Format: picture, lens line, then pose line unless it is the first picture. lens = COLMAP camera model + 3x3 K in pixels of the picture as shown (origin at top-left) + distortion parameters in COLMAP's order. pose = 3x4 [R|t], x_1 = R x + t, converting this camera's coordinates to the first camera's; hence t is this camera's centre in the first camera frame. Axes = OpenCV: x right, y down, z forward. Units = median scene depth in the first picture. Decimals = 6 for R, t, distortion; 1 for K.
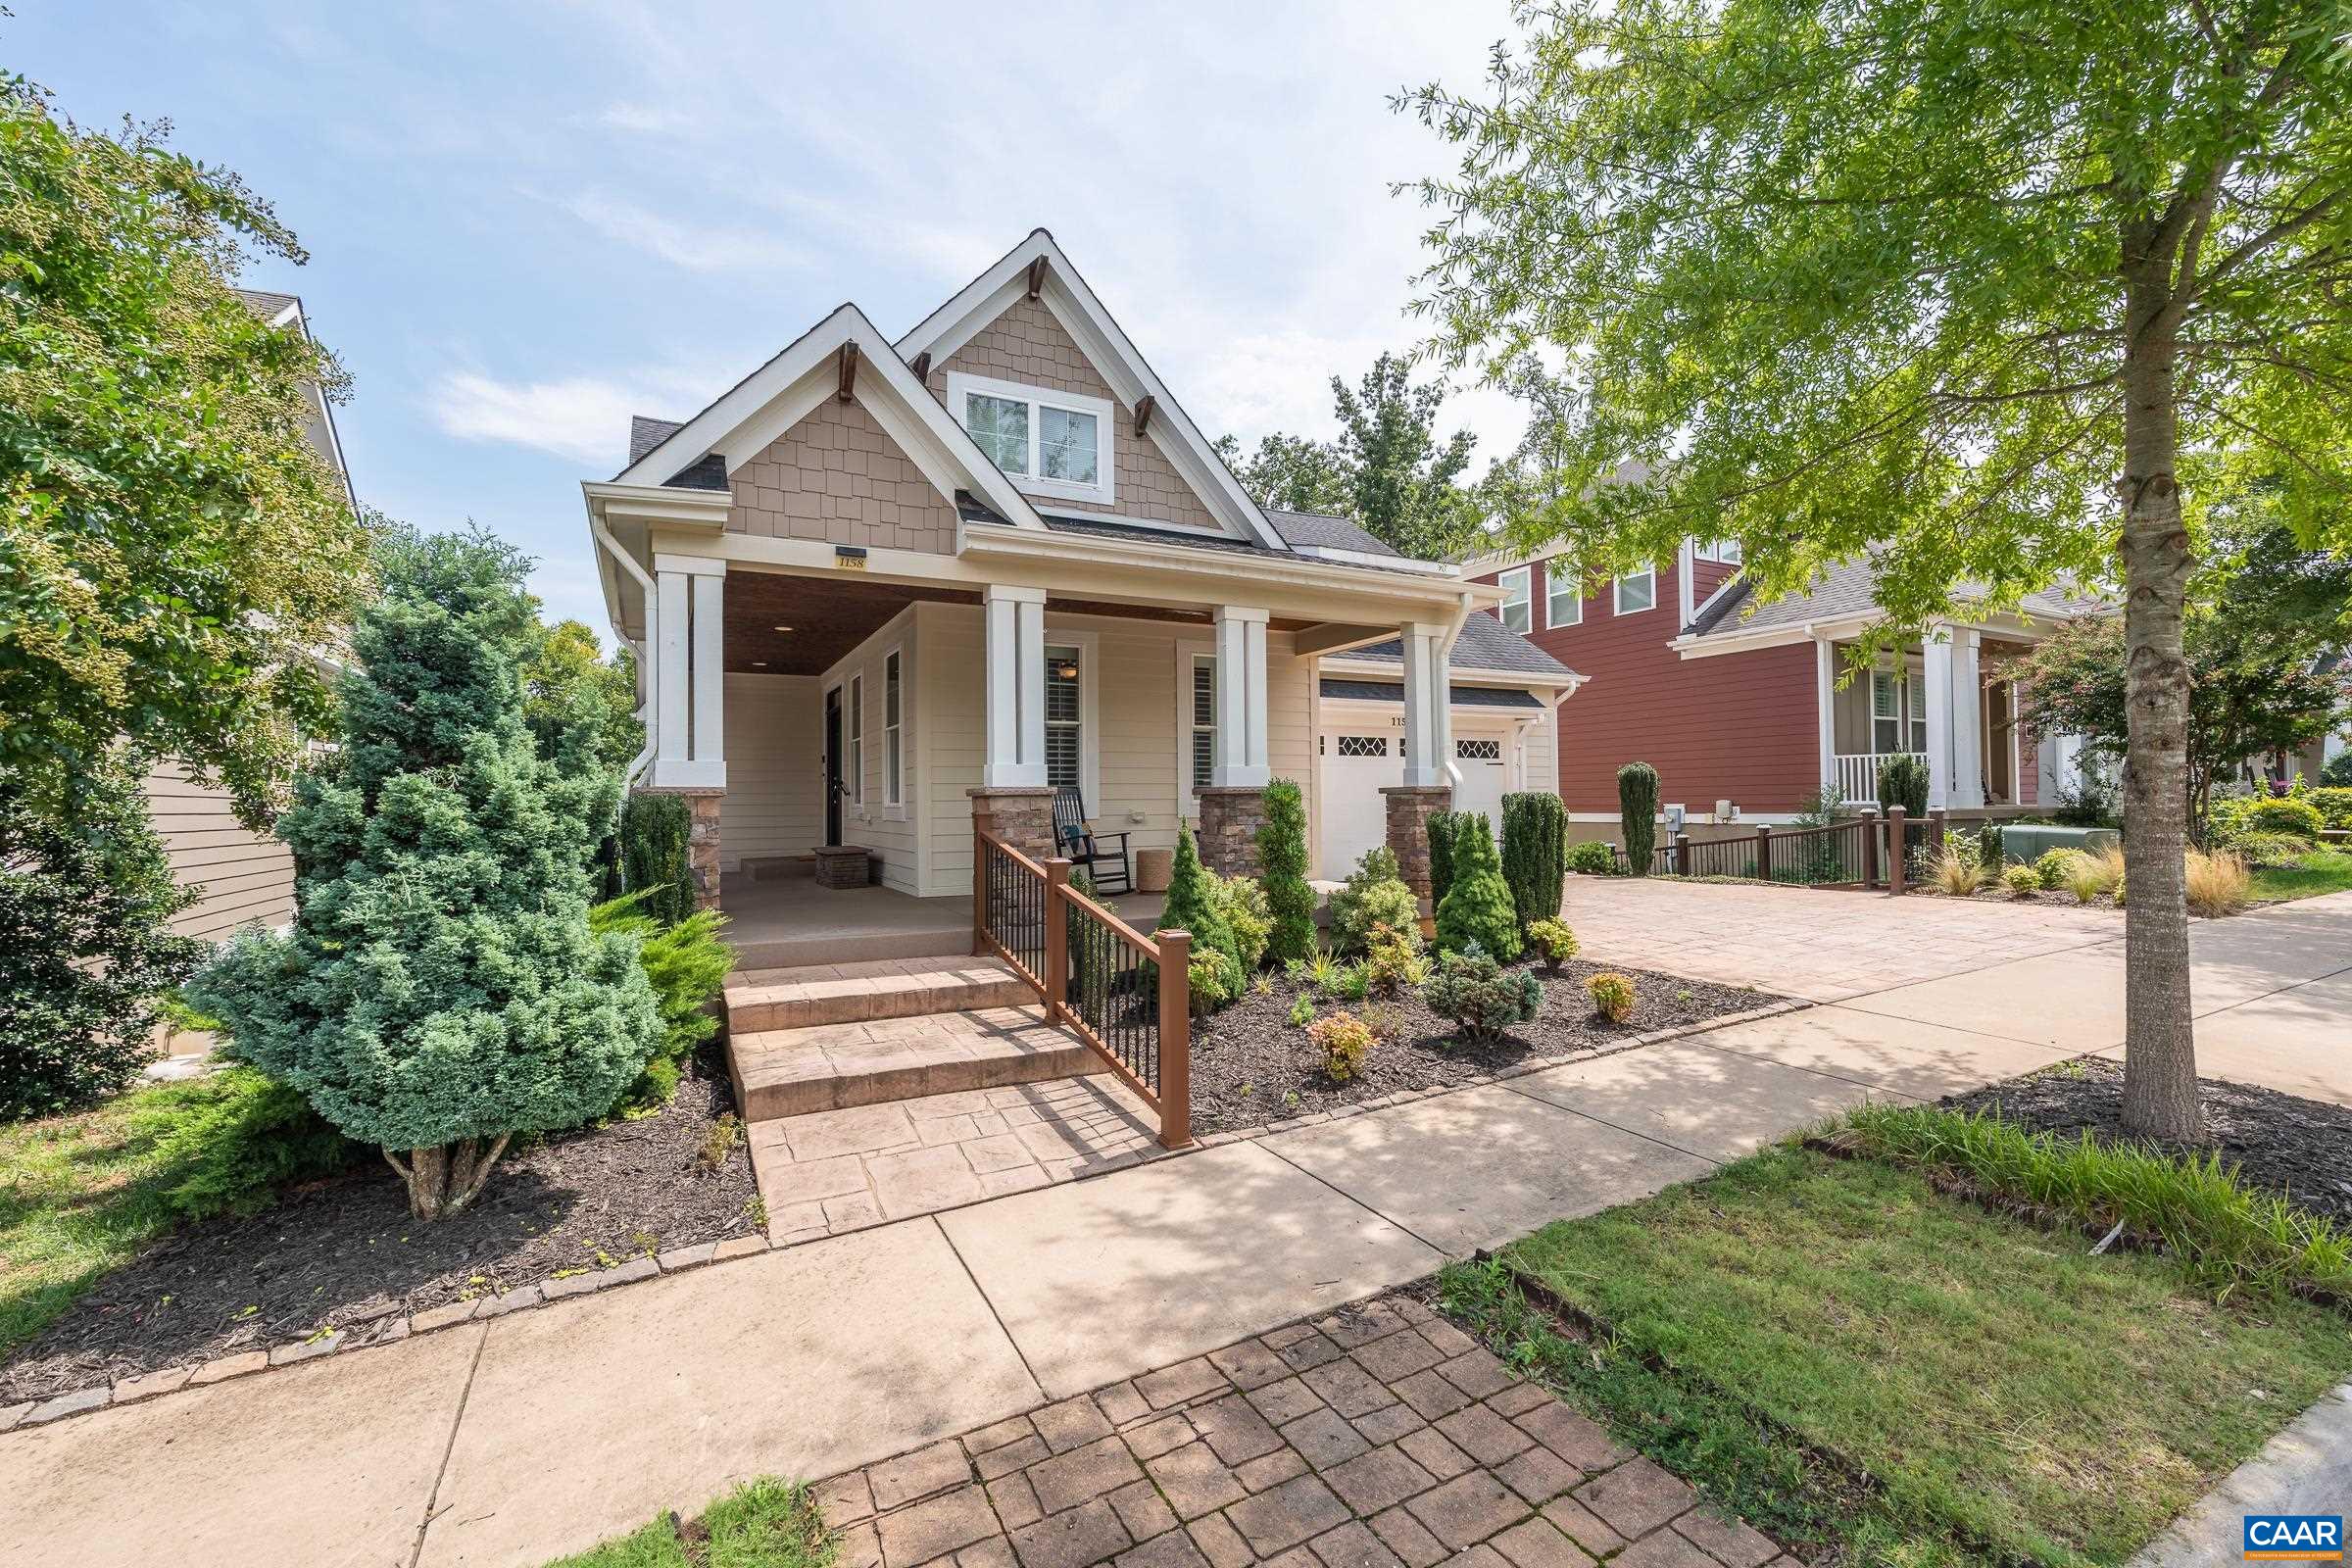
lens RADIAL K [[1065.9, 0, 1176.0], [0, 1065.9, 784.0], [0, 0, 1]] dist [-0.002281, -0.000001]
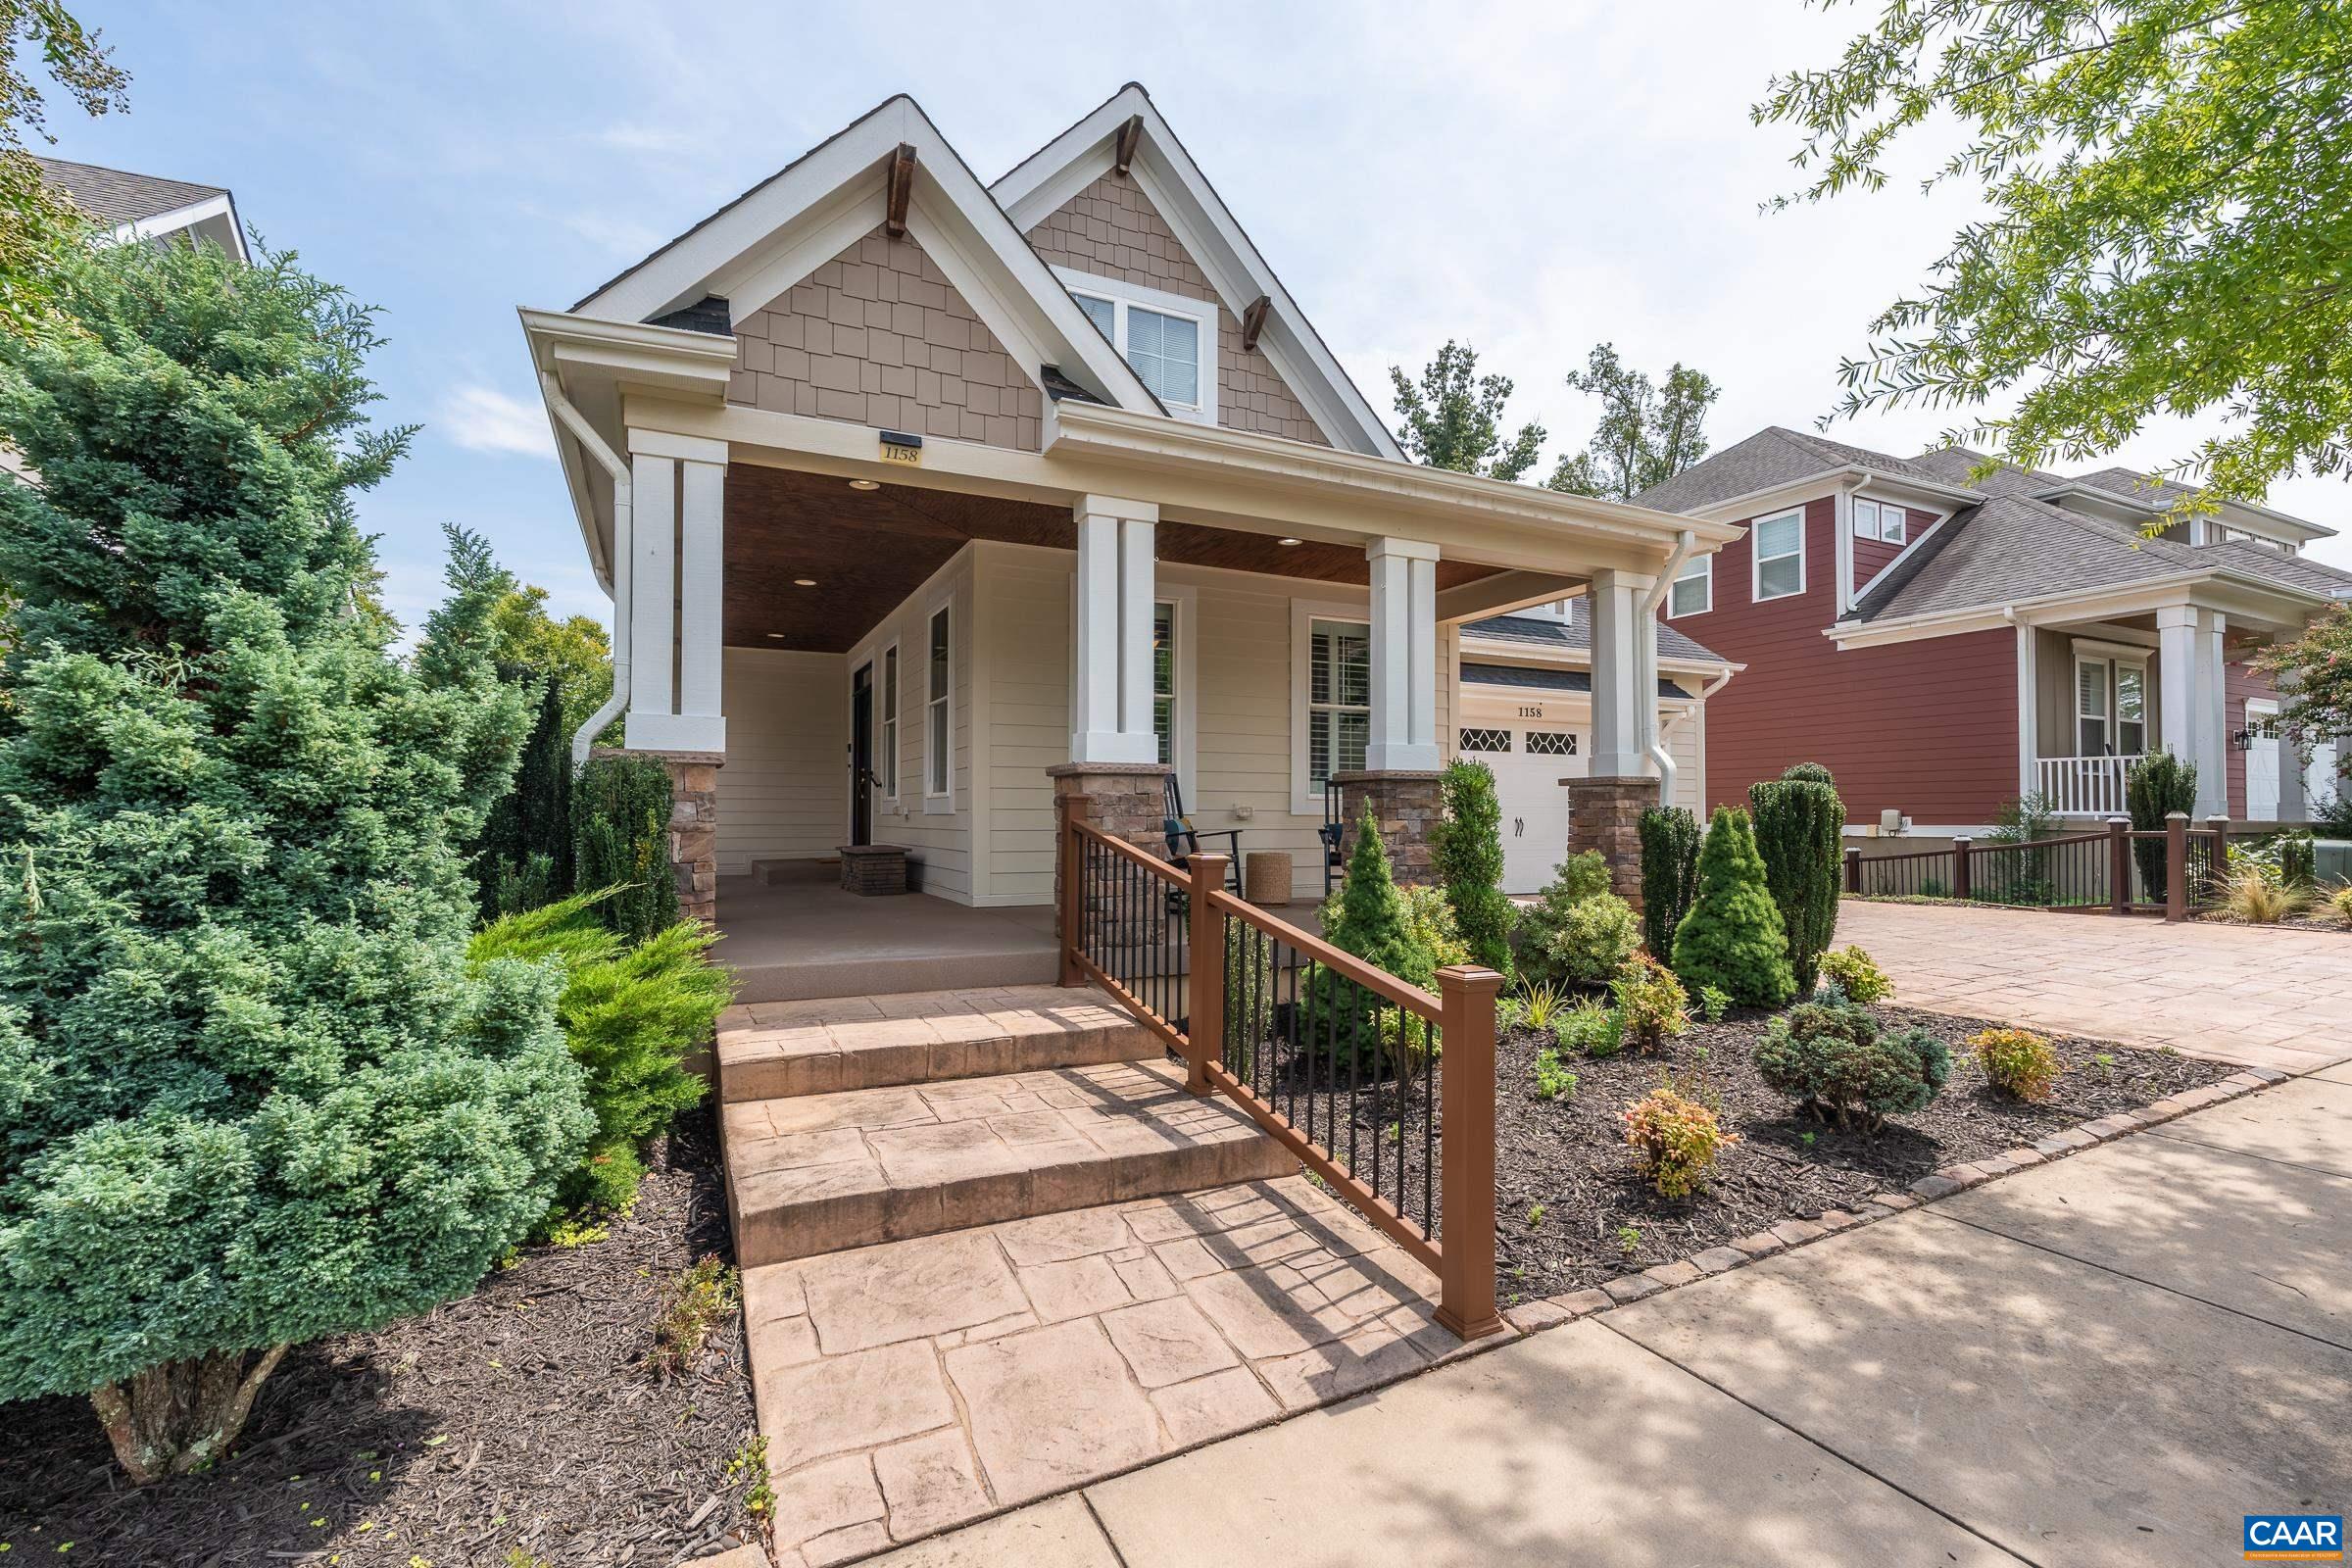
lens RADIAL K [[1093.0, 0, 1250.4], [0, 1093.0, 816.4], [0, 0, 1]] dist [-0.001626, -0.000157]
pose [[0.999166, 0.017346, 0.036975, -0.105538], [-0.018056, 0.999657, 0.018947, 0.030637], [-0.036634, -0.019599, 0.999137, 0.279786]]
